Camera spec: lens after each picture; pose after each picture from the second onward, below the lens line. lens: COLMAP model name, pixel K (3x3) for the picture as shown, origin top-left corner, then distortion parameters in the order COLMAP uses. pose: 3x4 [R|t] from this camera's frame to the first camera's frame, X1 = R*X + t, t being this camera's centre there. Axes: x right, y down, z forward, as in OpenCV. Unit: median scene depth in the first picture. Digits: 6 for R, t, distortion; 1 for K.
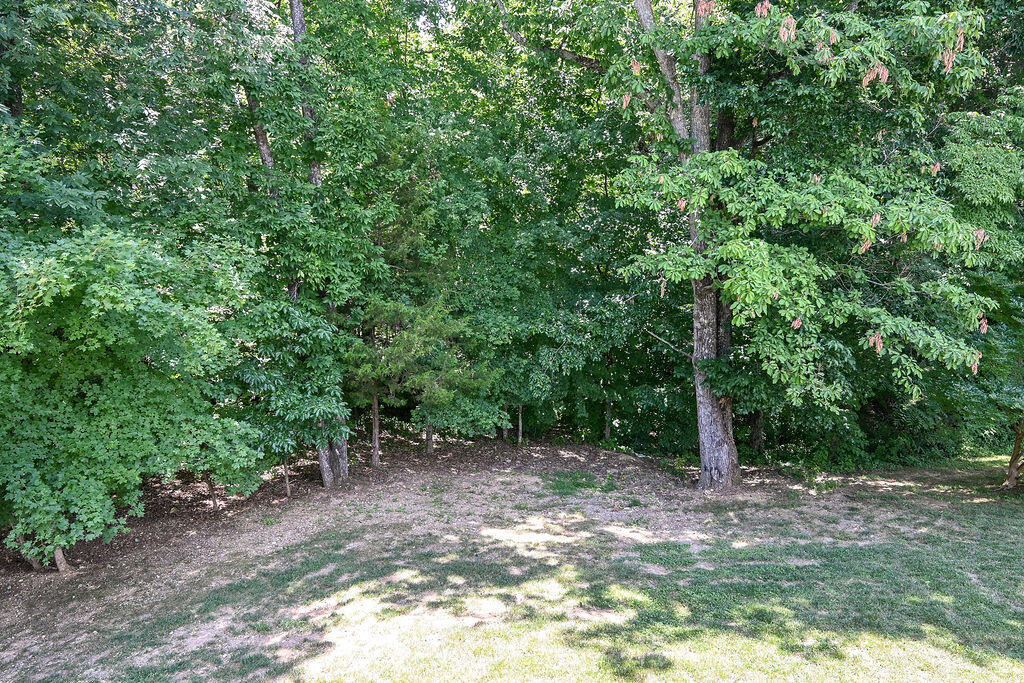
lens RADIAL K [[624.4, 0, 509.7], [0, 624.4, 344.1], [0, 0, 1]] dist [-0.004568, -0.001699]
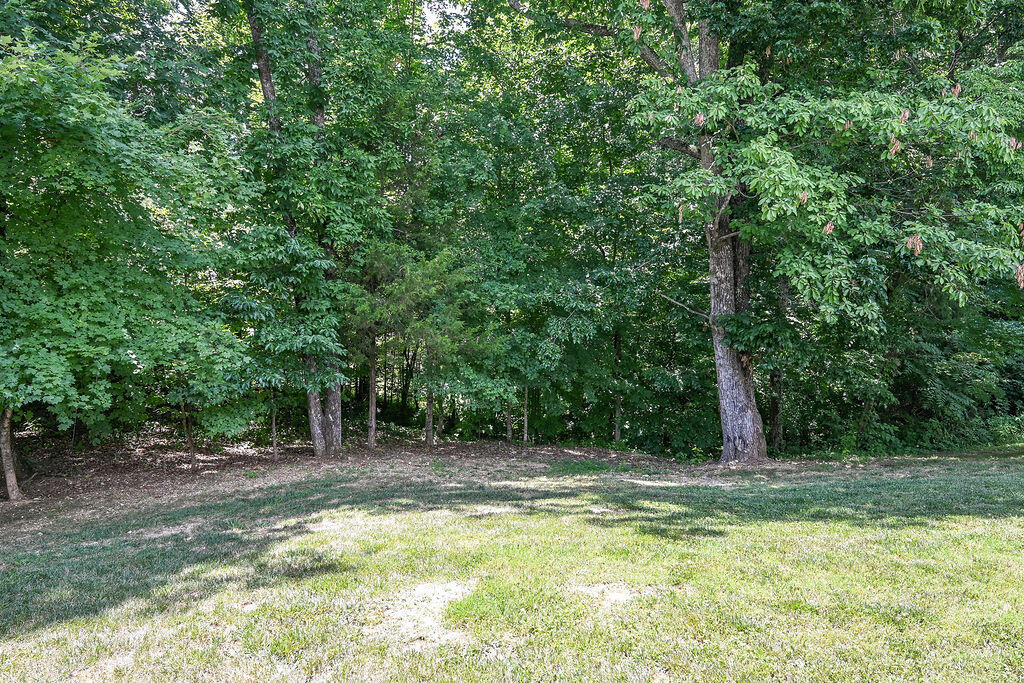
lens RADIAL K [[624.4, 0, 509.6], [0, 624.4, 351.9], [0, 0, 1]] dist [-0.004568, -0.001699]
pose [[0.999984, 0.002039, 0.005317, -0.018292], [-0.001349, 0.991959, -0.126554, 0.221198], [-0.005532, 0.126545, 0.991945, 0.079954]]
